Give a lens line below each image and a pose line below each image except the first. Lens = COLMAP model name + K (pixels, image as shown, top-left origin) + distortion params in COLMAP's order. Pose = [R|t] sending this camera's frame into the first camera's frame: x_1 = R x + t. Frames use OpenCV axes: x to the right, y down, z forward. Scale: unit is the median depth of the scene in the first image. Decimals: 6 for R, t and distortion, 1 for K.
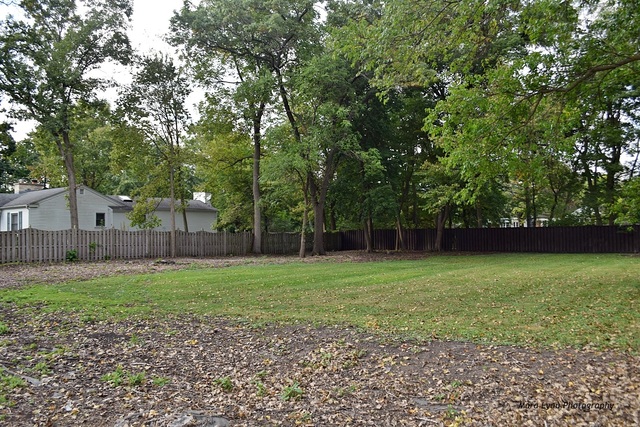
lens RADIAL K [[498.4, 0, 320.0], [0, 498.4, 213.5], [0, 0, 1]] dist [-0.016121, 0.002940]
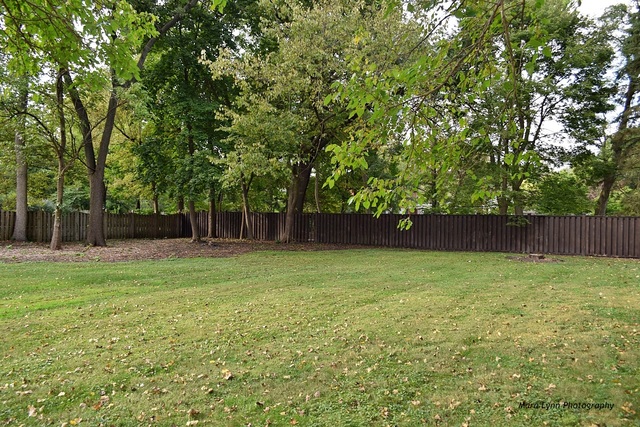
lens RADIAL K [[498.4, 0, 320.0], [0, 498.4, 213.5], [0, 0, 1]] dist [-0.016121, 0.002940]
pose [[0.993495, 0.027905, 0.110407, 0.403283], [-0.031818, 0.998921, 0.033836, 0.009514], [-0.109344, -0.037129, 0.993310, 0.496530]]
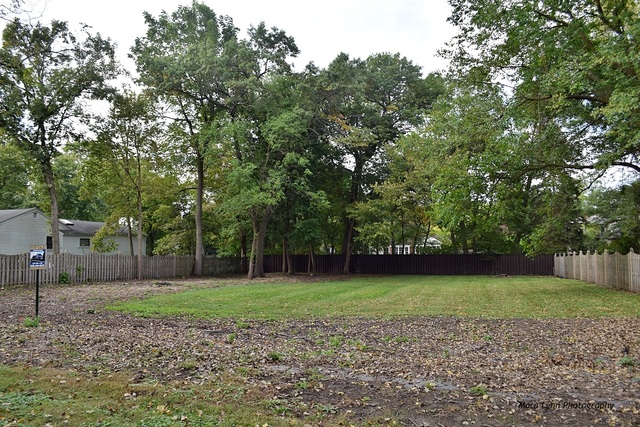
lens RADIAL K [[498.4, 0, 320.0], [0, 498.4, 213.5], [0, 0, 1]] dist [-0.016121, 0.002940]
pose [[0.943720, 0.038349, 0.328514, -0.459312], [-0.023558, 0.998526, -0.048887, -0.019564], [-0.329904, 0.038397, 0.943233, -0.255096]]
